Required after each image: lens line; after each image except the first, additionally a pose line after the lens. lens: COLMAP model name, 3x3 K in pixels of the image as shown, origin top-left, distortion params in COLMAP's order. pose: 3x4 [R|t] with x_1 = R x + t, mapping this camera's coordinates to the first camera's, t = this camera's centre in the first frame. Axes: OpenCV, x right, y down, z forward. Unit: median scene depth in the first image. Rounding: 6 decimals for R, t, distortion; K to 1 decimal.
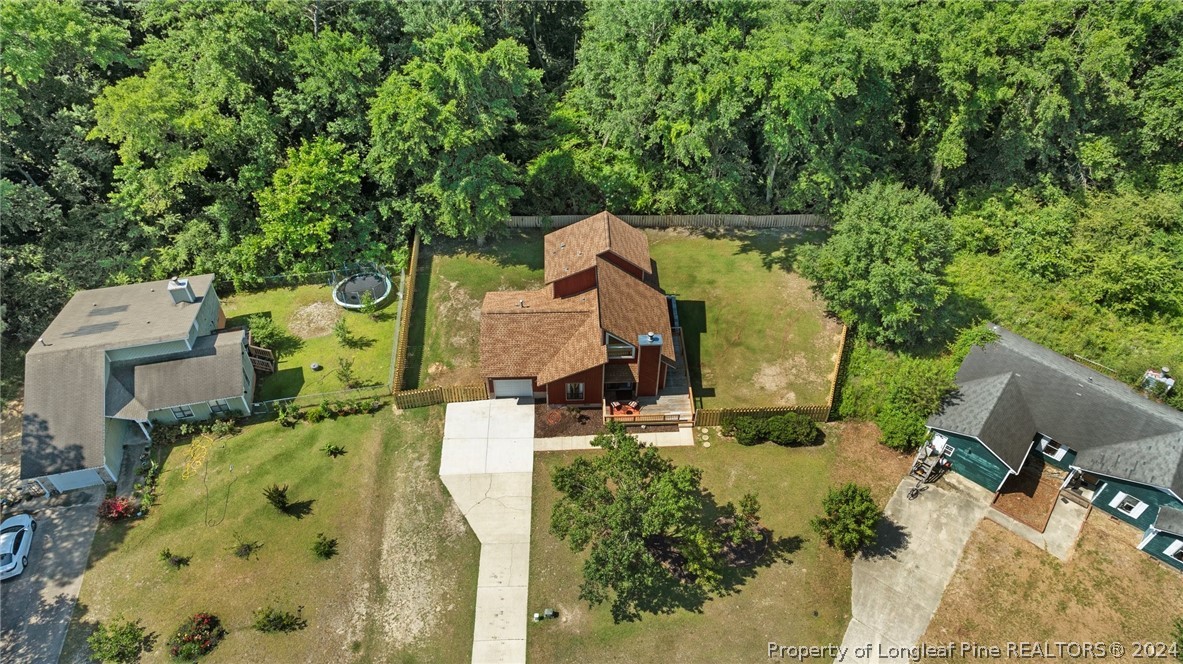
lens RADIAL K [[845.7, 0, 591.5], [0, 845.7, 332.0], [0, 0, 1]] dist [-0.072736, 0.075014]
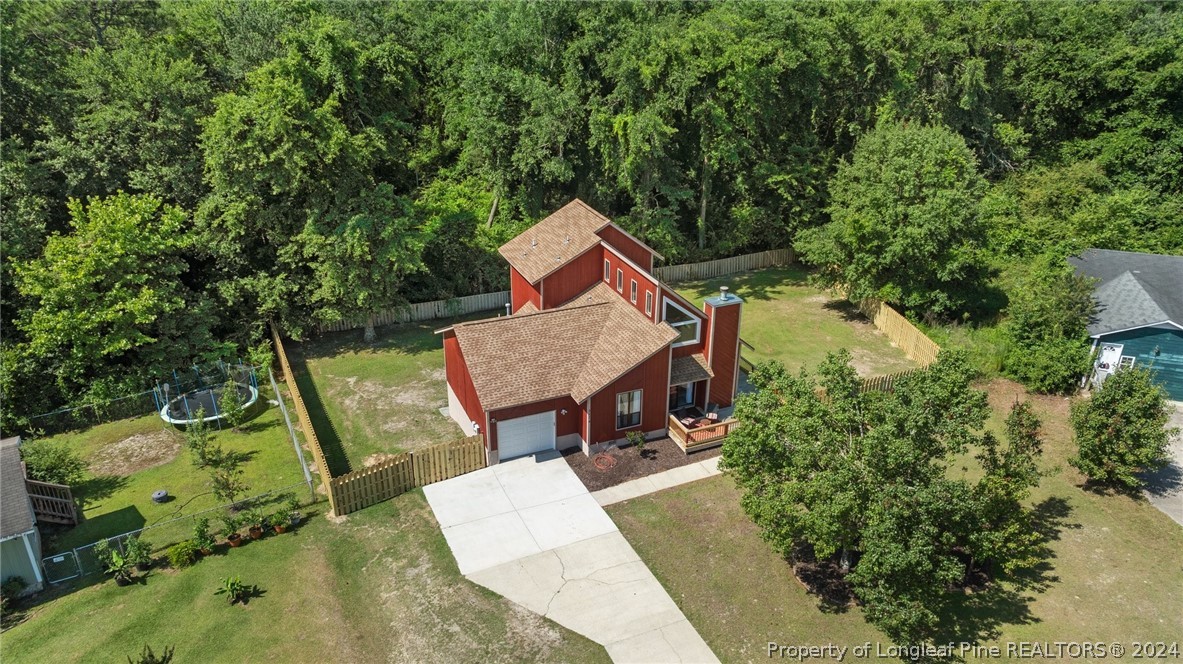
lens RADIAL K [[845.7, 0, 591.5], [0, 845.7, 332.0], [0, 0, 1]] dist [-0.072736, 0.075014]
pose [[0.930335, -0.153995, 0.332810, -0.236960], [0.265150, 0.909417, -0.320401, 0.203423], [-0.253323, 0.386325, 0.886894, 0.401691]]
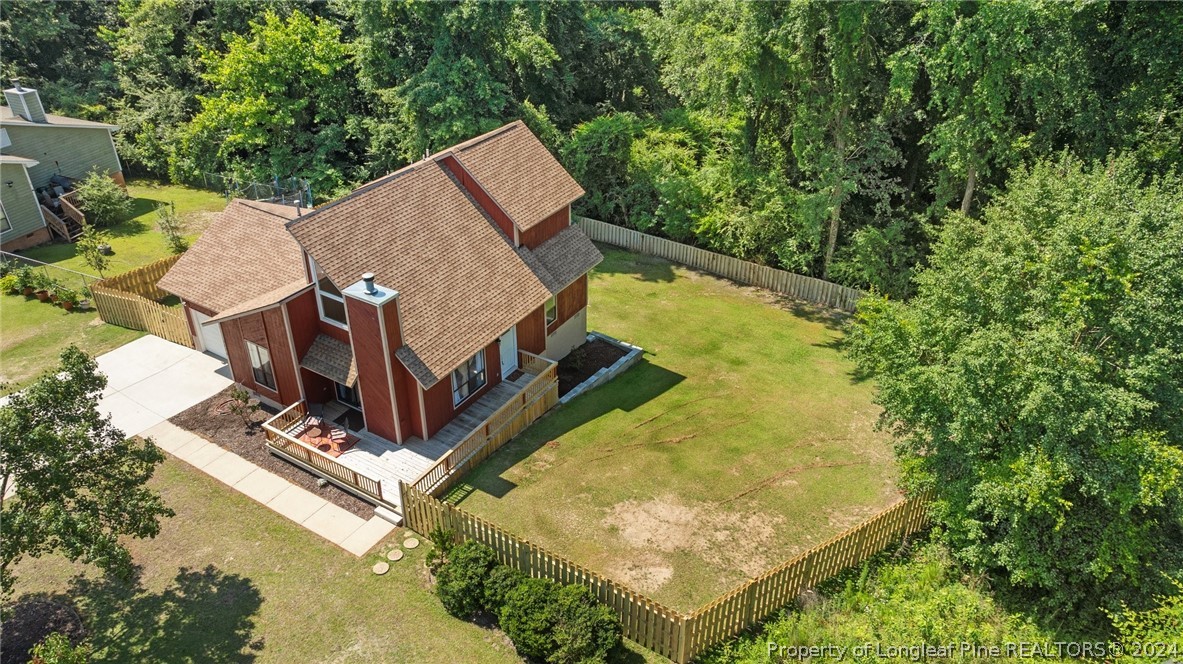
lens RADIAL K [[845.7, 0, 591.5], [0, 845.7, 332.0], [0, 0, 1]] dist [-0.072736, 0.075014]
pose [[0.831755, 0.295338, -0.470063, 0.360933], [-0.405808, 0.901264, -0.151798, 0.045591], [0.378819, 0.317014, 0.869482, 0.600795]]
